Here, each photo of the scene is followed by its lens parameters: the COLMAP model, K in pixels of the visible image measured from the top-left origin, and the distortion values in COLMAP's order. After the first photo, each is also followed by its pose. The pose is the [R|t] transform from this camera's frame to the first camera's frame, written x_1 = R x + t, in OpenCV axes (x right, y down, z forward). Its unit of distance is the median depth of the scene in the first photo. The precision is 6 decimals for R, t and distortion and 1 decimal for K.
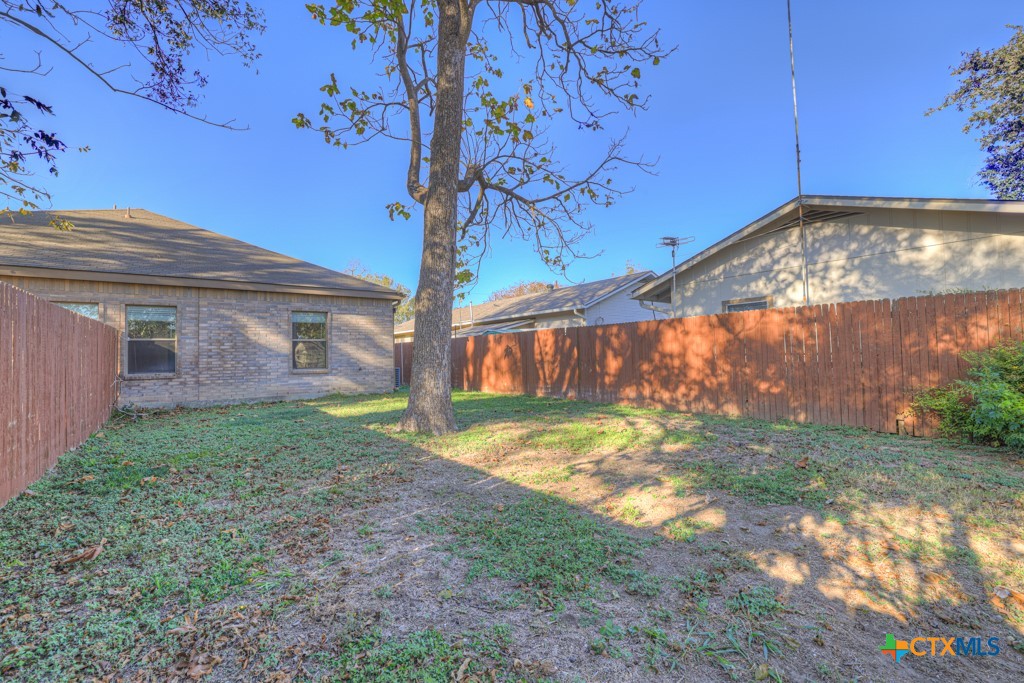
lens RADIAL K [[438.6, 0, 504.8], [0, 438.6, 345.9], [0, 0, 1]] dist [-0.054892, 0.026537]
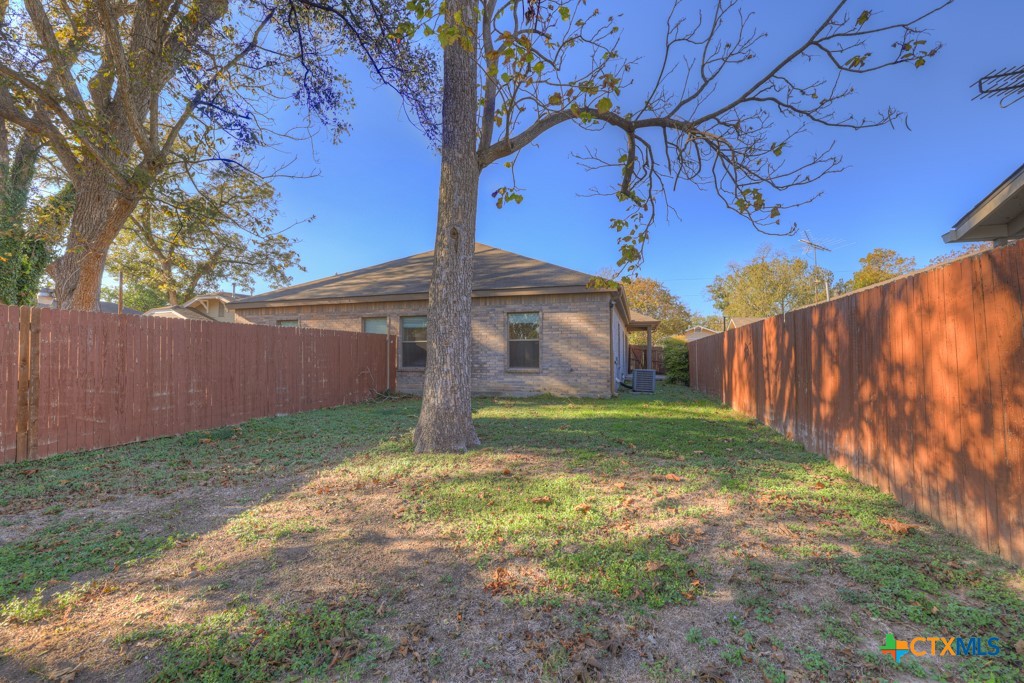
lens RADIAL K [[438.6, 0, 504.8], [0, 438.6, 345.9], [0, 0, 1]] dist [-0.054892, 0.026537]
pose [[0.596406, -0.003074, -0.802677, 0.421897], [0.009632, 0.999948, 0.003327, -0.004005], [0.802625, -0.009715, 0.596405, 0.406139]]
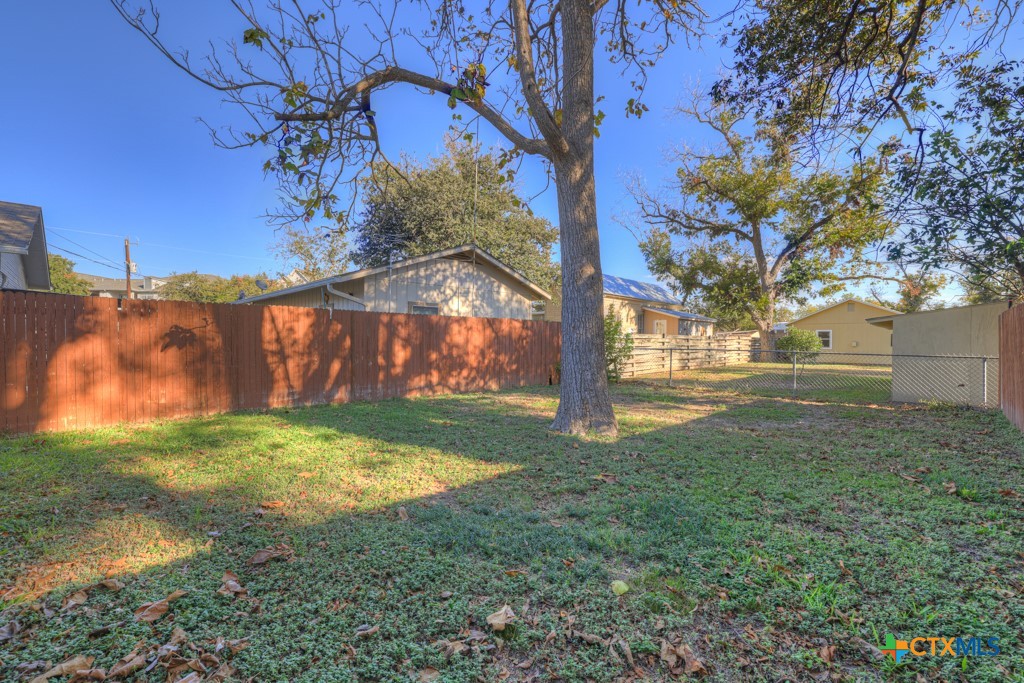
lens RADIAL K [[438.6, 0, 504.8], [0, 438.6, 345.9], [0, 0, 1]] dist [-0.054892, 0.026537]
pose [[-0.149425, 0.009176, 0.988730, -0.729404], [-0.025005, 0.999602, -0.013056, 0.029140], [-0.988457, -0.026674, -0.149136, 0.918320]]
